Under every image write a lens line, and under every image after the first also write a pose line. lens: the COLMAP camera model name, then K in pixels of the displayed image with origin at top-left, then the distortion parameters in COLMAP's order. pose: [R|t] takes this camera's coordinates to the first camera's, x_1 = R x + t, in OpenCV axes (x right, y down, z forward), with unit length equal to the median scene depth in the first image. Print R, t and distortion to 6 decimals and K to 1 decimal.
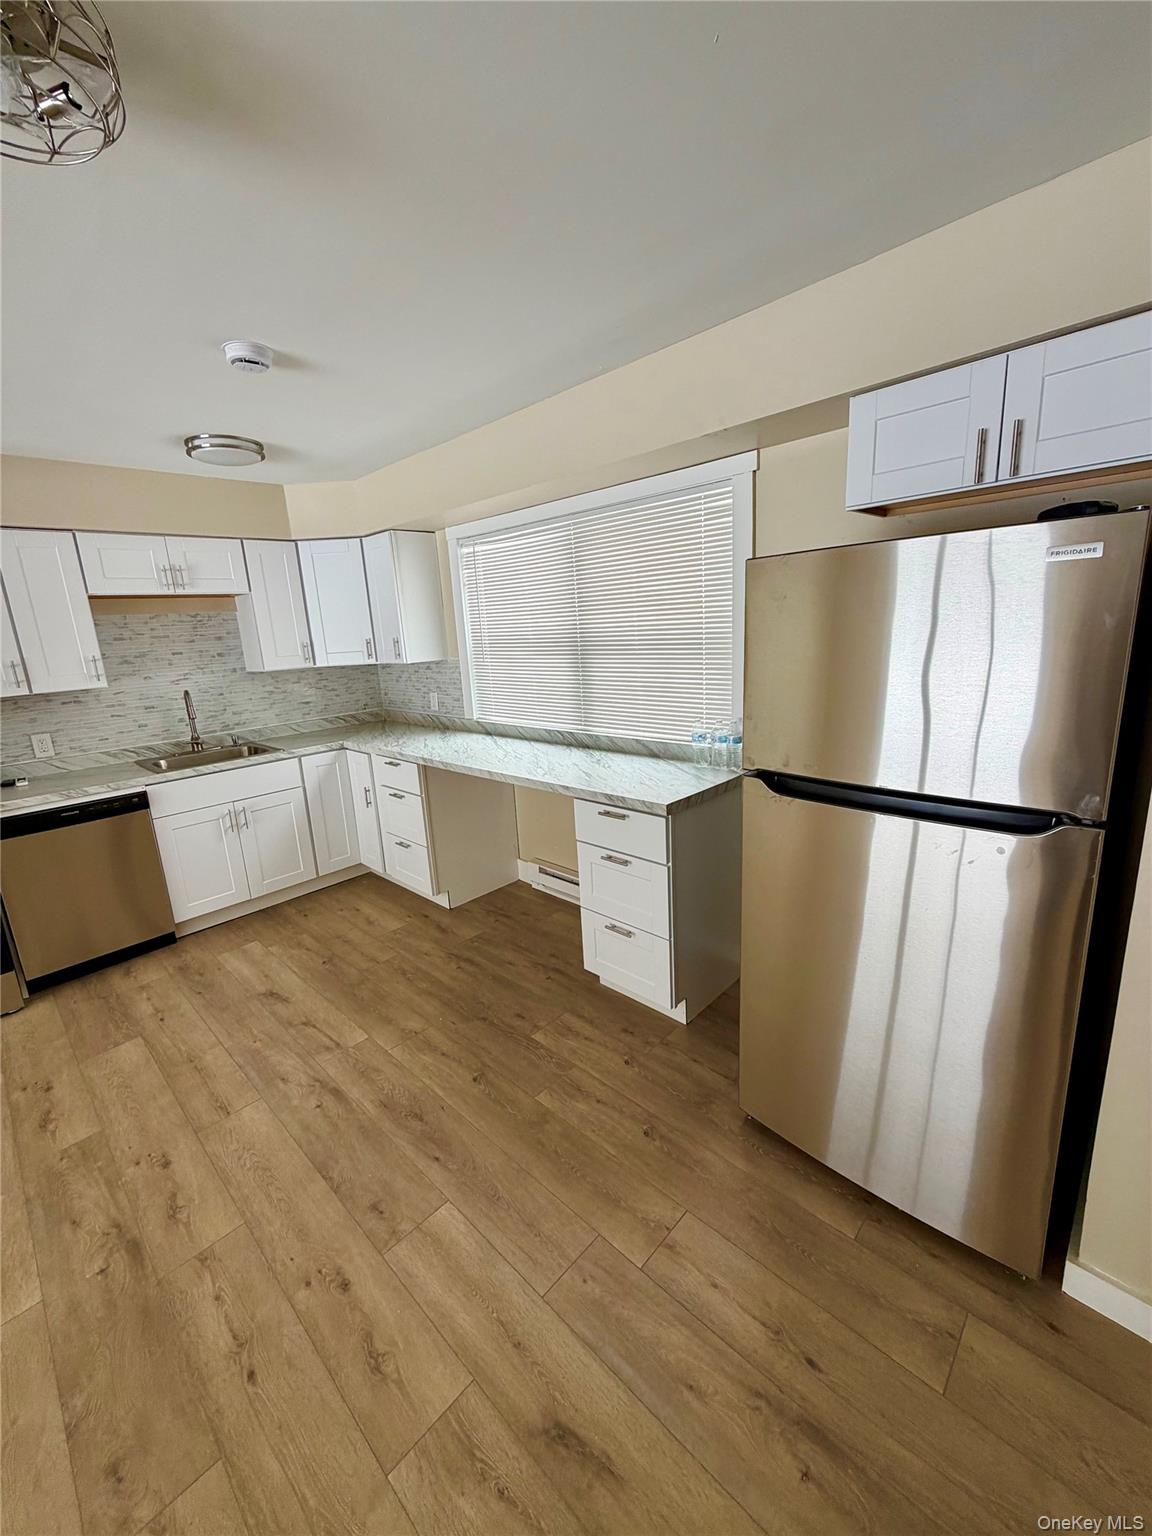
lens RADIAL K [[610.3, 0, 576.0], [0, 610.3, 763.8], [0, 0, 1]] dist [-0.001370, 0.000770]
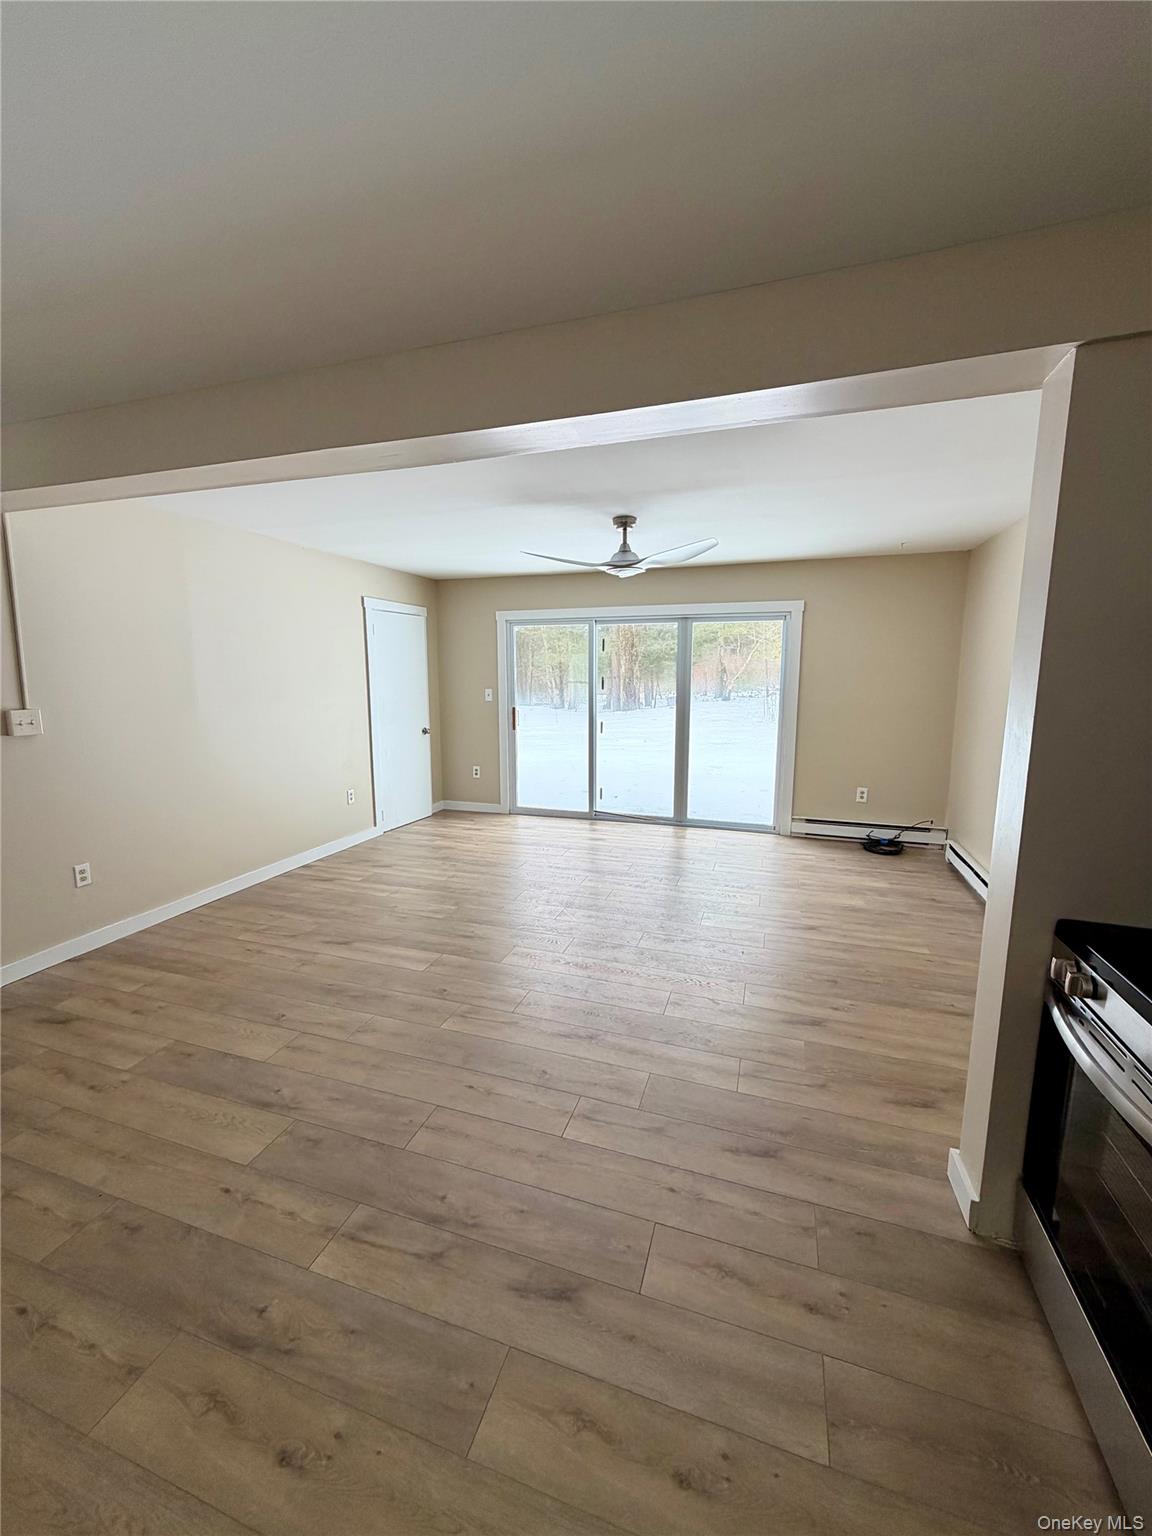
lens RADIAL K [[610.3, 0, 568.6], [0, 610.3, 767.9], [0, 0, 1]] dist [-0.001370, 0.000770]
pose [[-0.904150, 0.124974, -0.408527, -0.573560], [-0.042906, 0.924857, 0.377886, -0.181505], [0.425055, 0.359194, -0.830848, 1.037240]]
